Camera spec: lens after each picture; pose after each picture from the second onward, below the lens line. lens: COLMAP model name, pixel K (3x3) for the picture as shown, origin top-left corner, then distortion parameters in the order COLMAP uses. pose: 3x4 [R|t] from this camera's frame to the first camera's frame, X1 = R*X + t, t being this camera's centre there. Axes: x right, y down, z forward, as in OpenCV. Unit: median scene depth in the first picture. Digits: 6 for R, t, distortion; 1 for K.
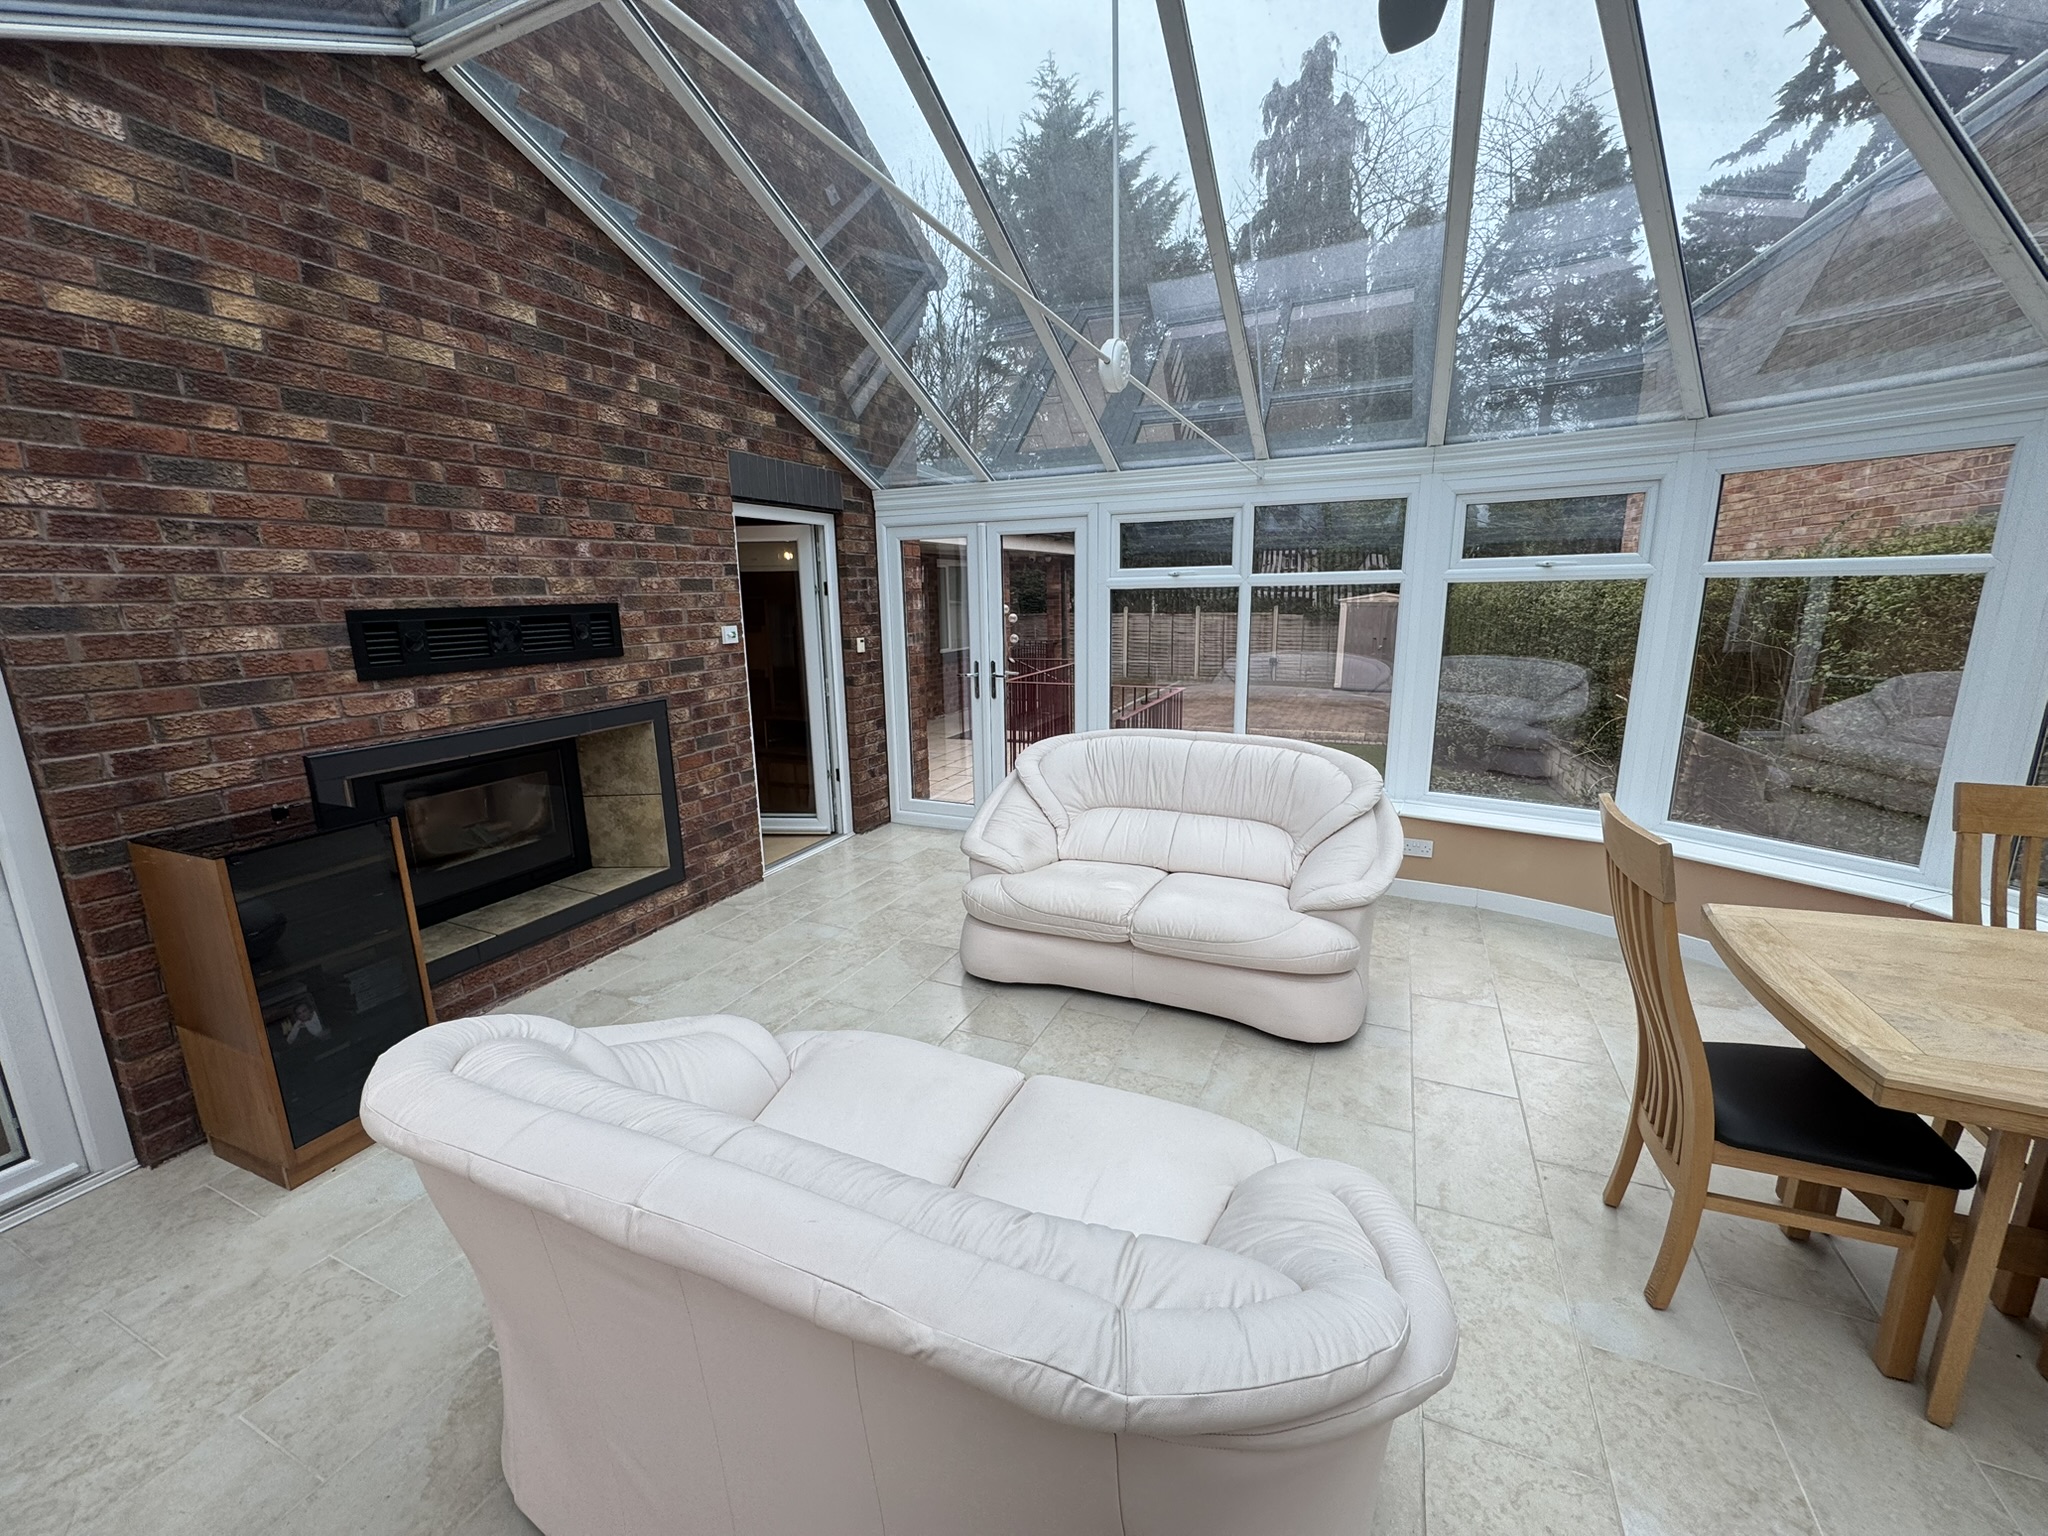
lens RADIAL K [[816.7, 0, 1007.8], [0, 816.7, 764.4], [0, 0, 1]] dist [-0.004382, 0.000488]
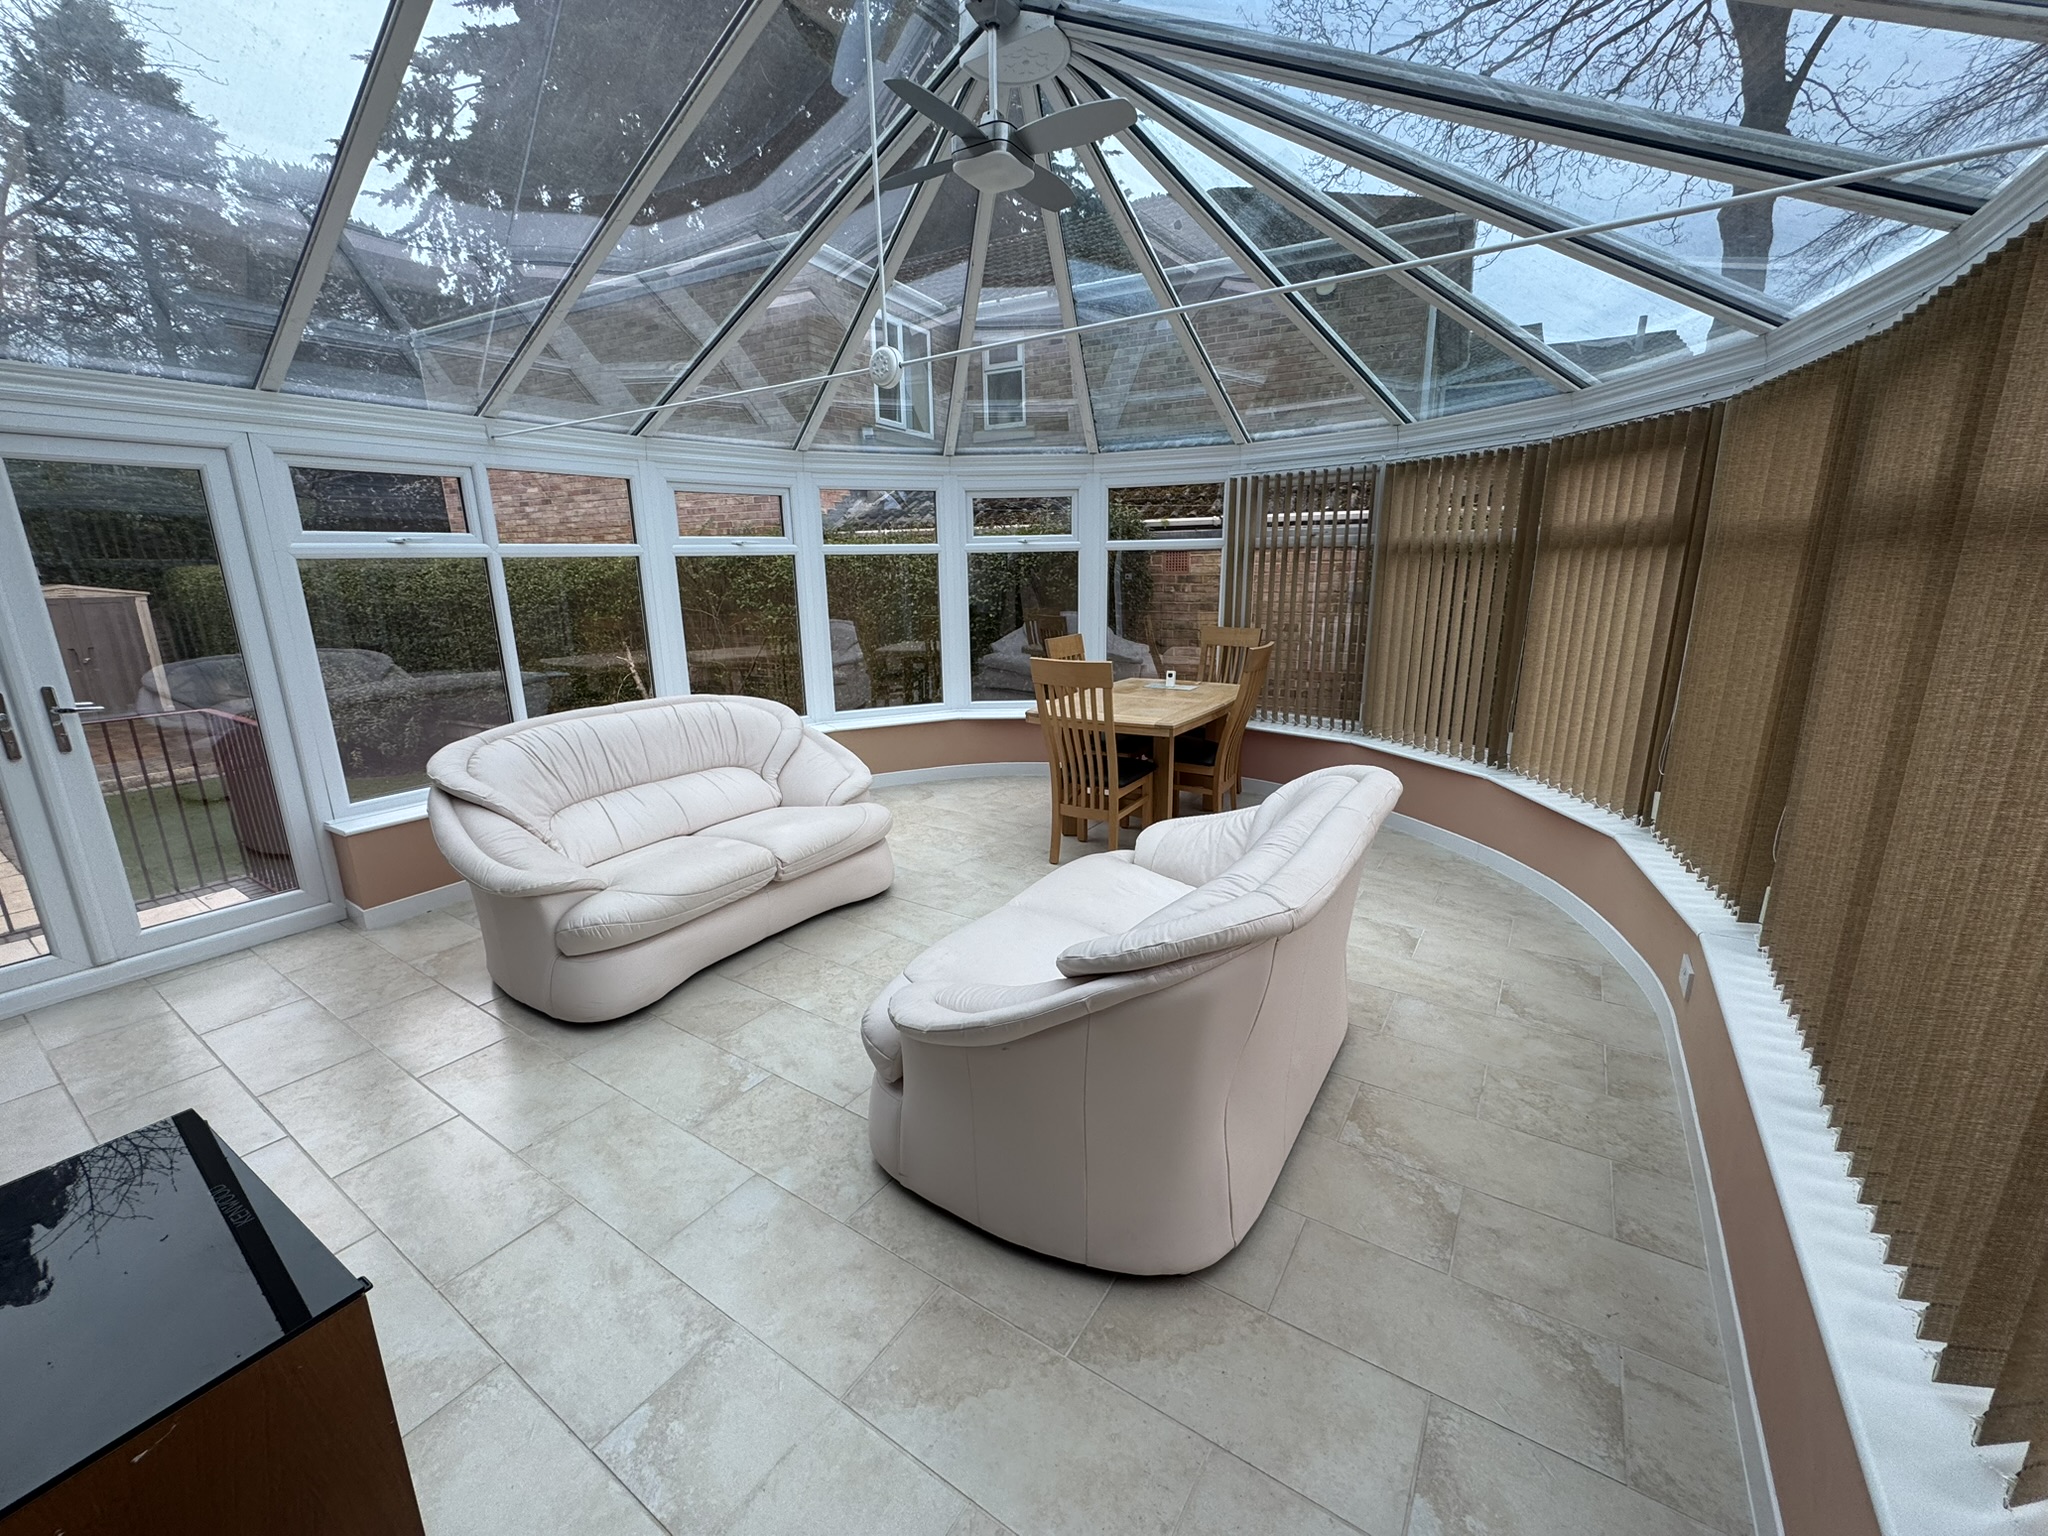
lens RADIAL K [[816.7, 0, 1022.7], [0, 816.7, 773.1], [0, 0, 1]] dist [-0.004382, 0.000488]
pose [[0.159076, -0.234103, 0.959109, -0.708259], [0.215411, 0.956304, 0.197690, -0.055215], [-0.963480, 0.175155, 0.202553, 0.386245]]
